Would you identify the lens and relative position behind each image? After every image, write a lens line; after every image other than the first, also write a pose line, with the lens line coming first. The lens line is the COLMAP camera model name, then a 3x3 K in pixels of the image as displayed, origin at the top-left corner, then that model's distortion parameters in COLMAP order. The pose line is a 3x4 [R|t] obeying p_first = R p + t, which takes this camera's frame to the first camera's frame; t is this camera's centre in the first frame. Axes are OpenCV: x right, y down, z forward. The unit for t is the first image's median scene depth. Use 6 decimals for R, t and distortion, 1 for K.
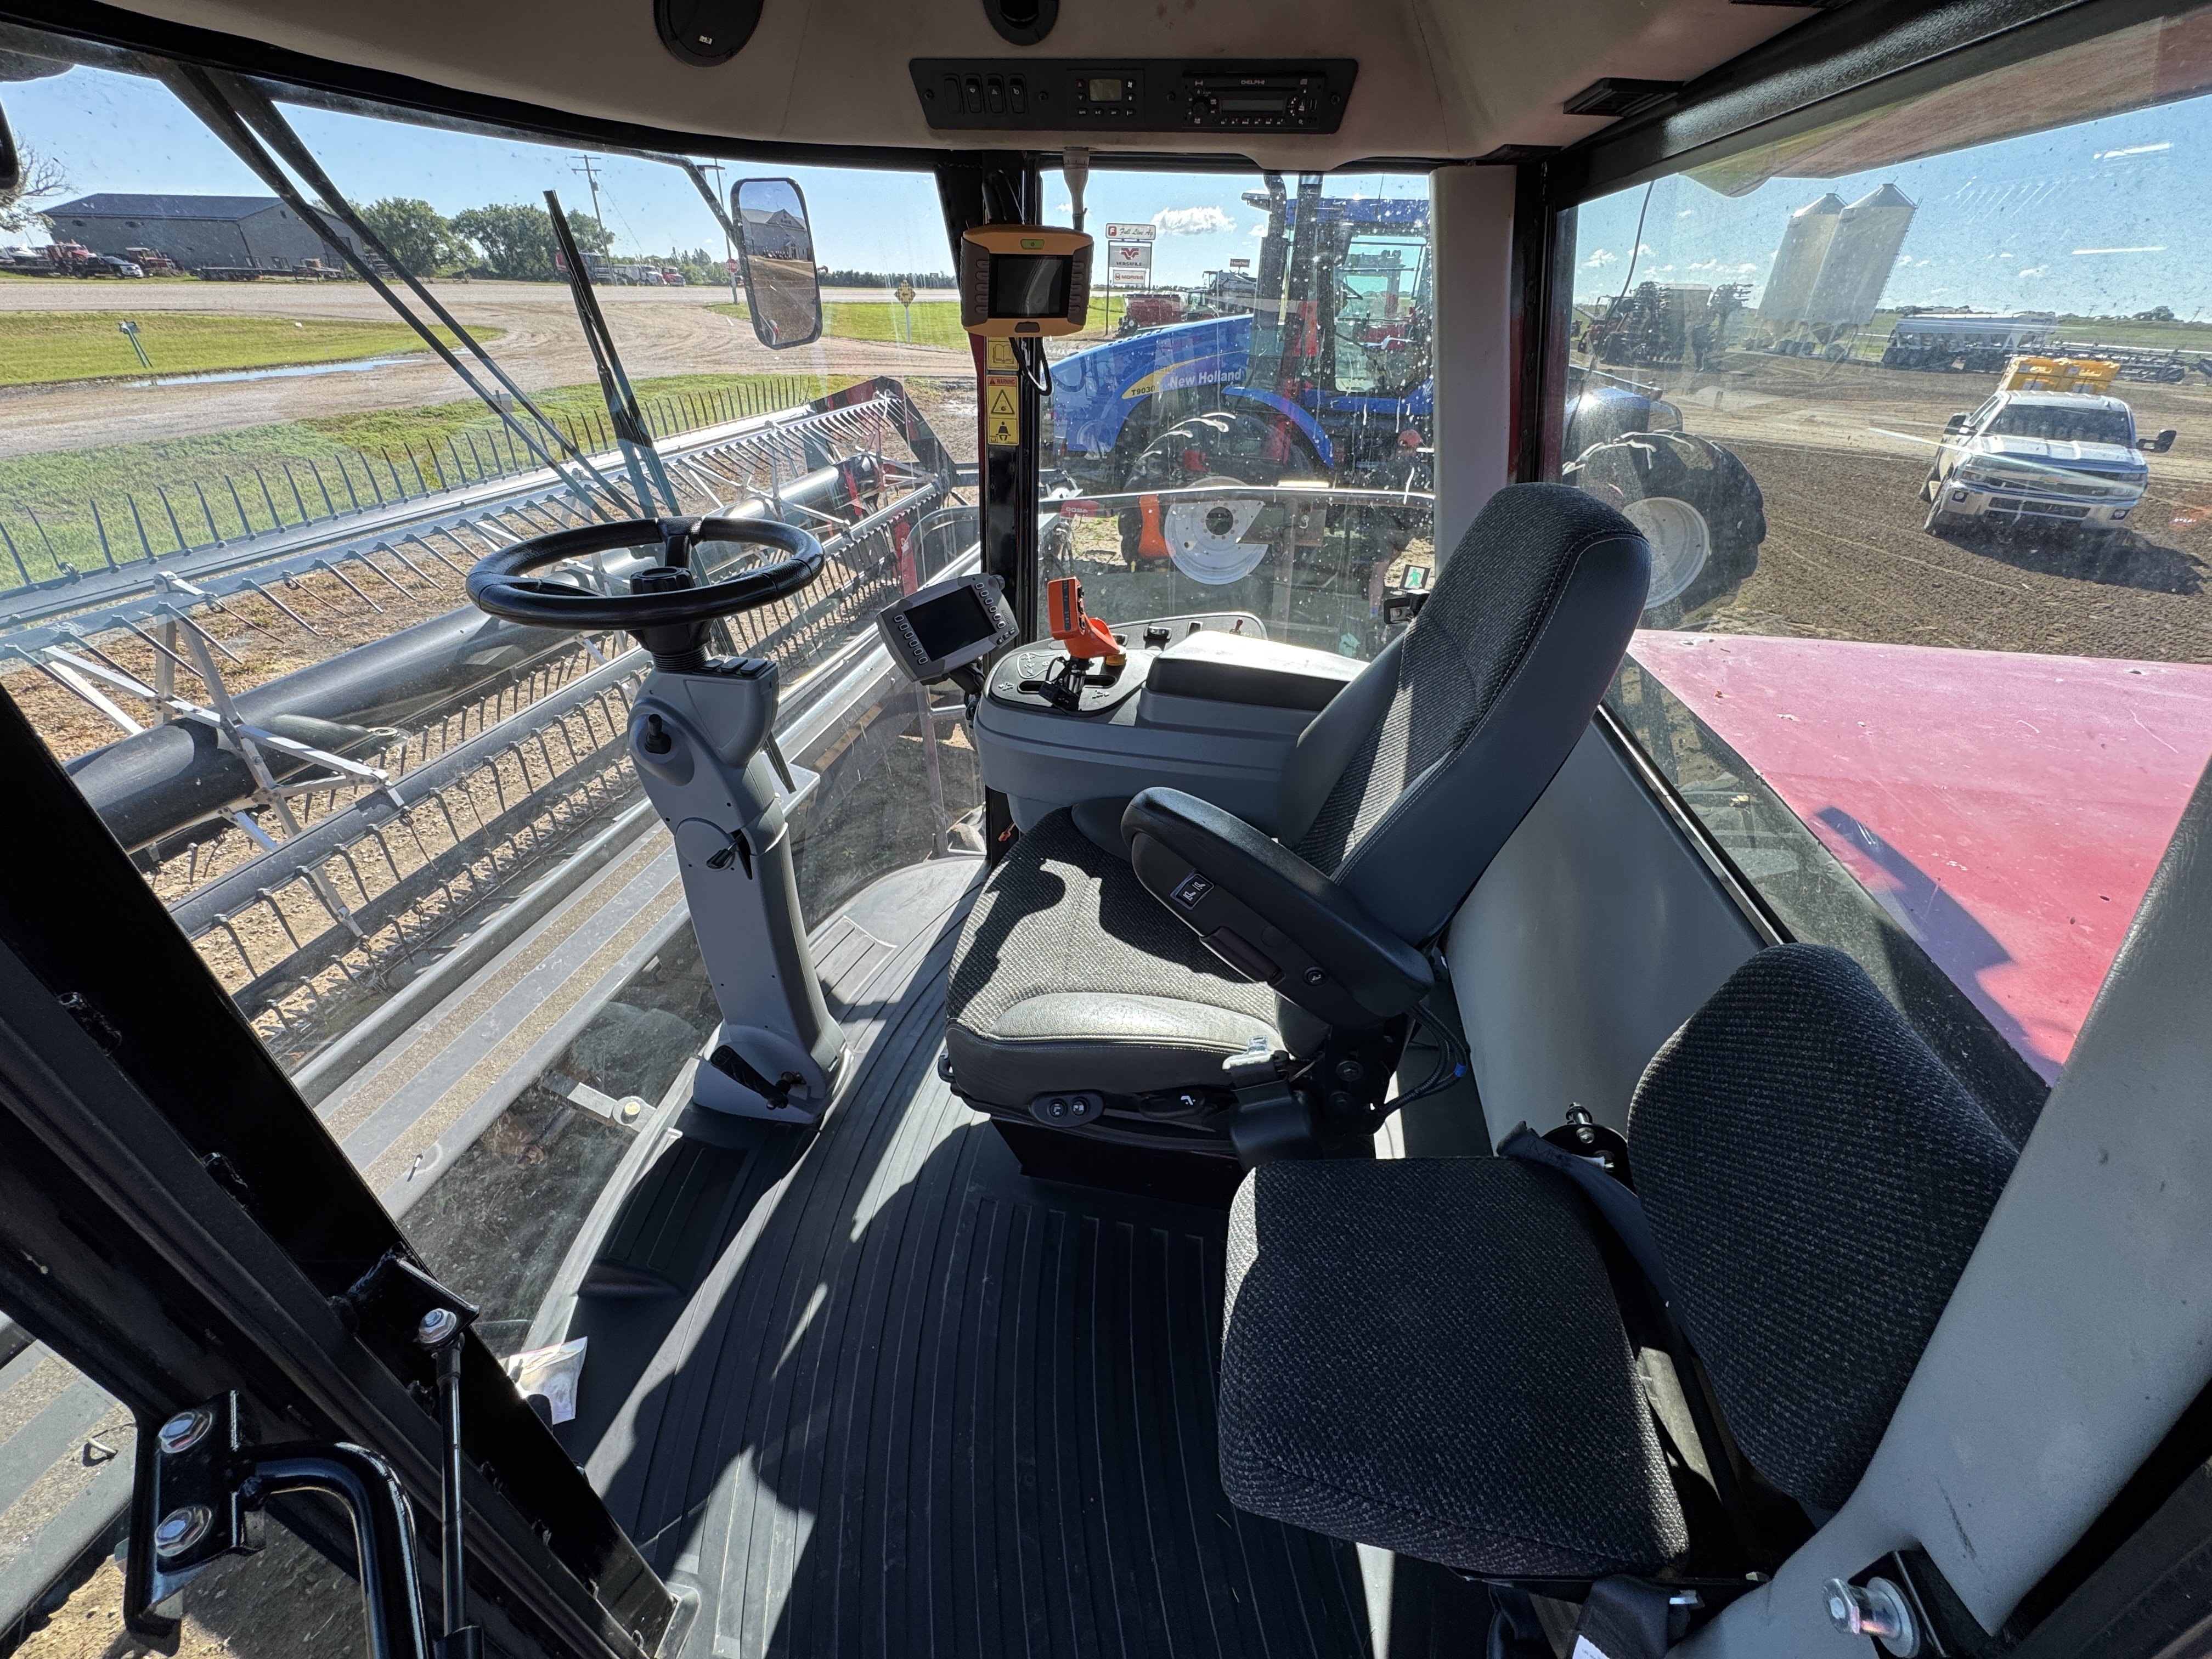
lens RADIAL K [[876.3, 0, 1117.6], [0, 876.3, 821.2], [0, 0, 1]] dist [0.001659, -0.004466]
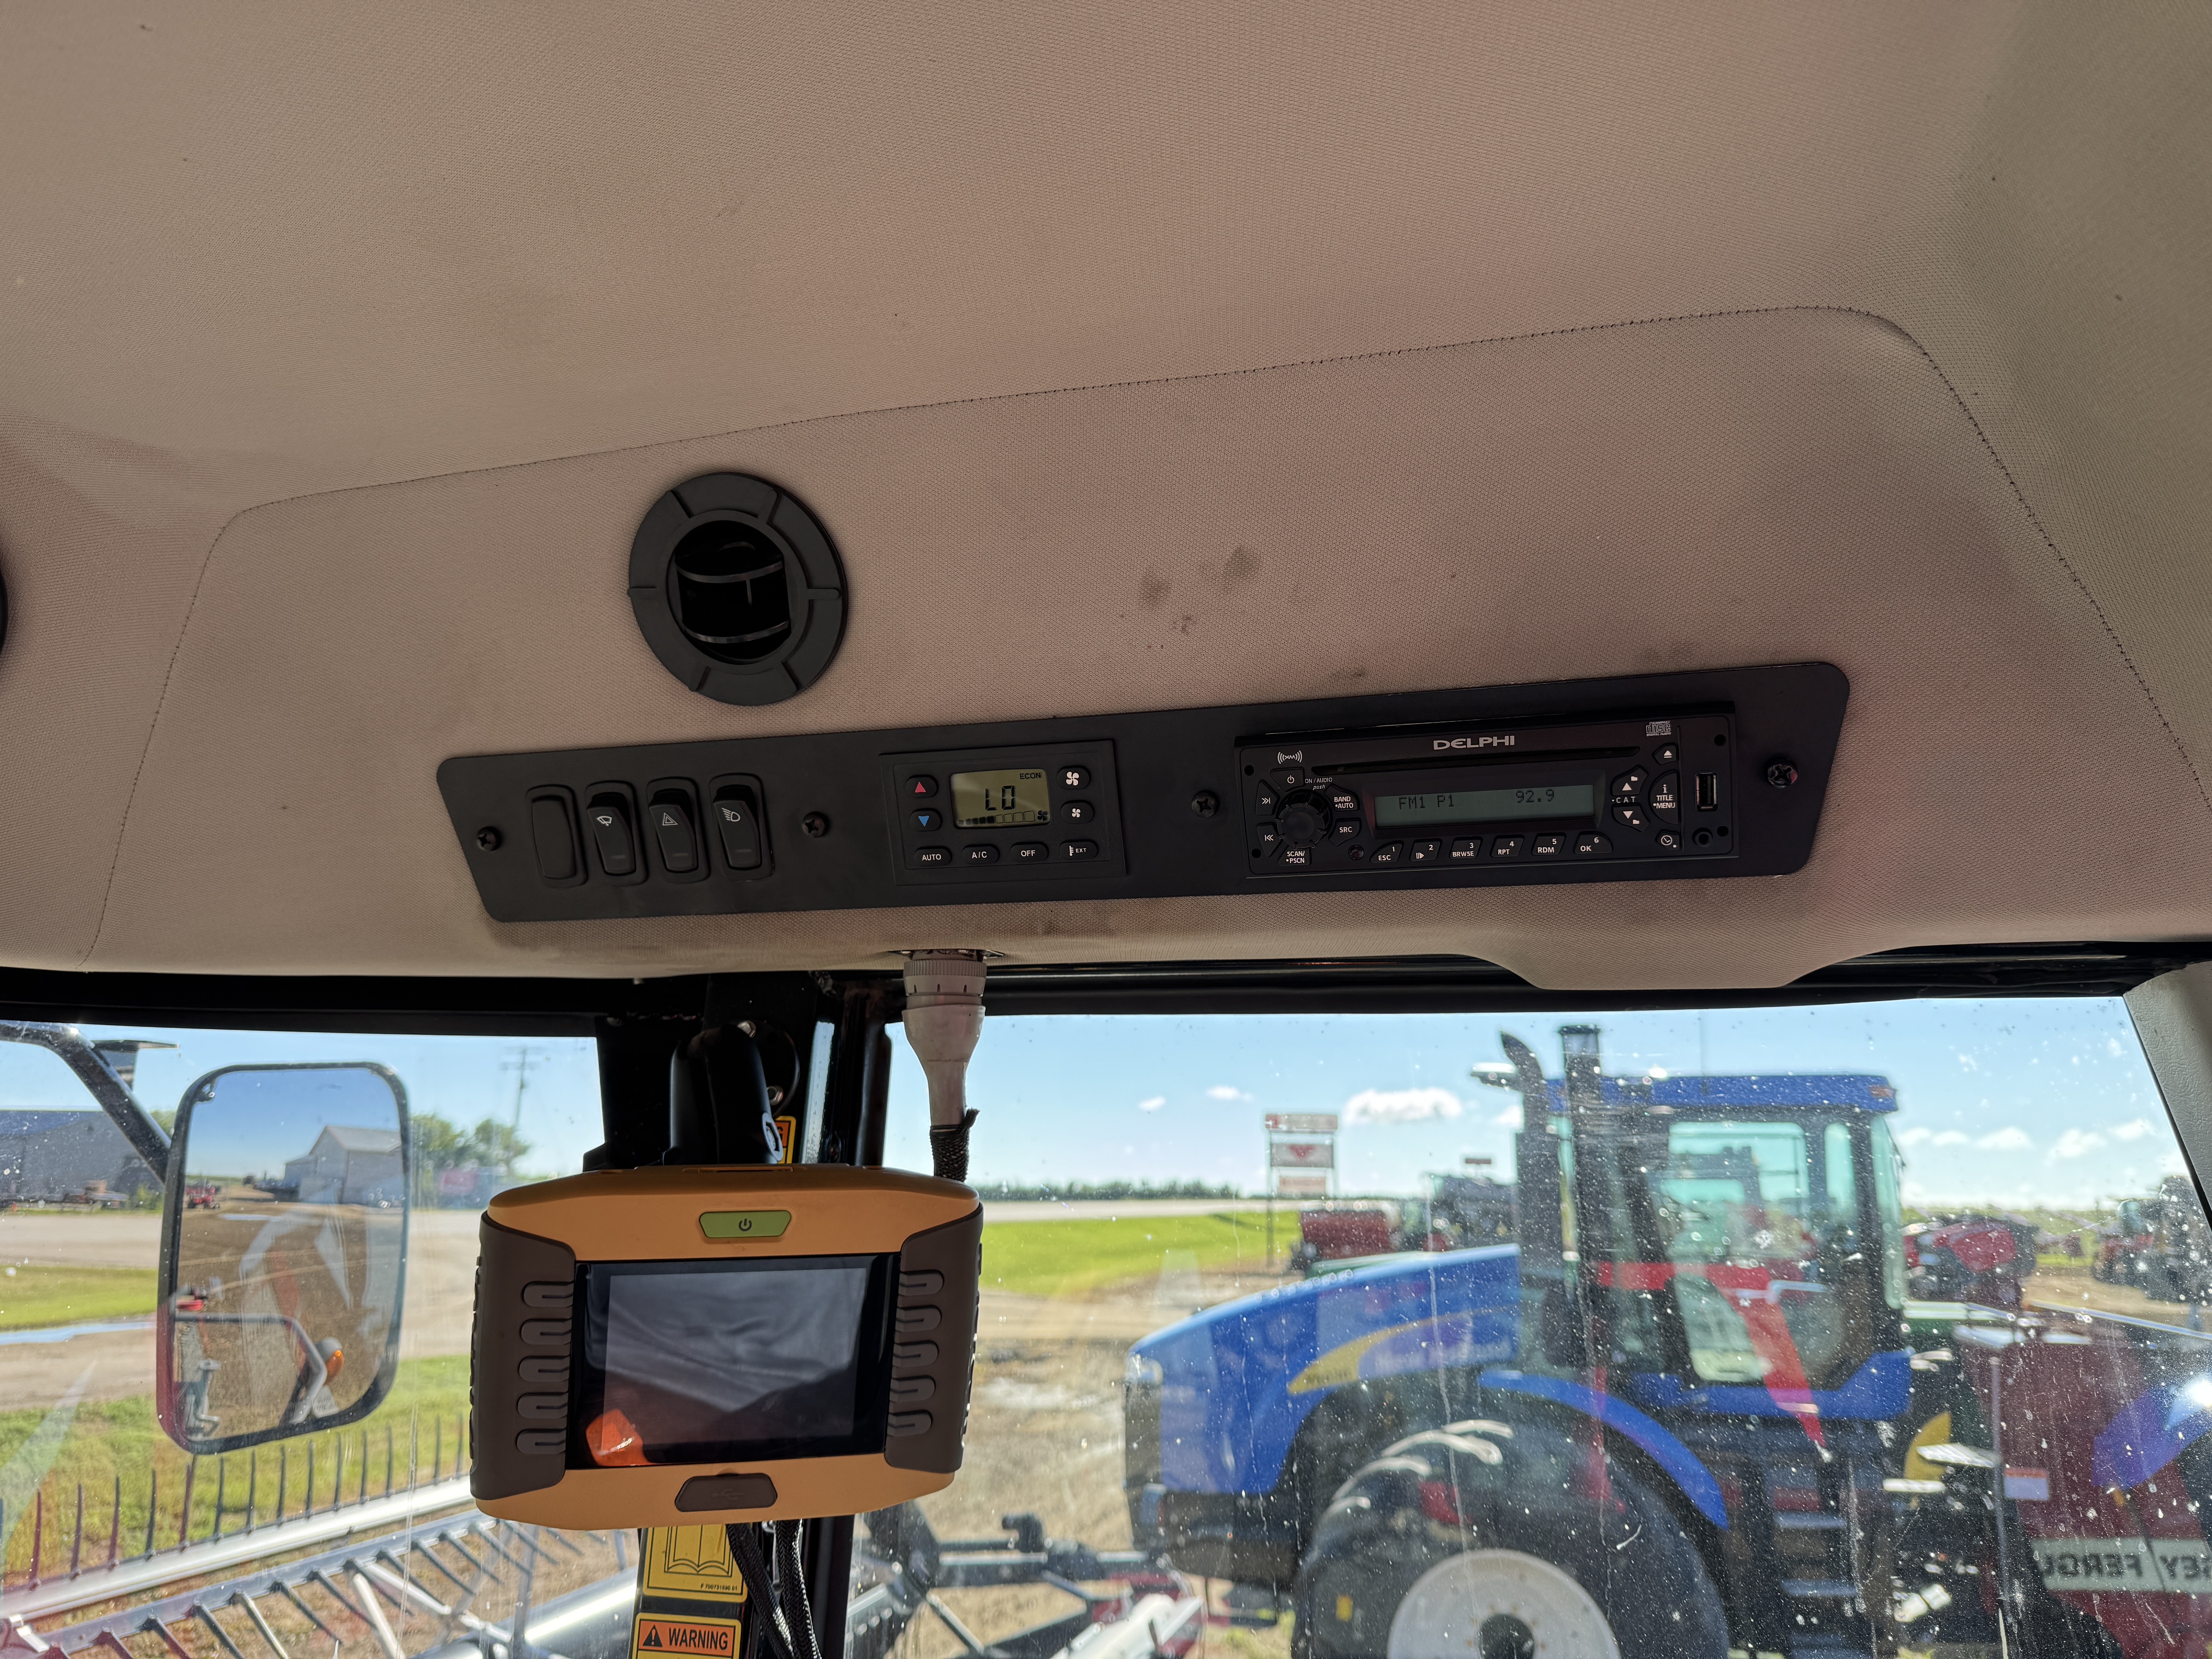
lens RADIAL K [[1545.8, 0, 1110.0], [0, 1545.8, 823.0], [0, 0, 1]] dist [0.142810, -0.216480]
pose [[0.993880, -0.041473, -0.102387, 0.035575], [-0.042860, 0.709472, -0.703429, -0.188177], [0.101814, 0.703512, 0.703353, 0.265524]]
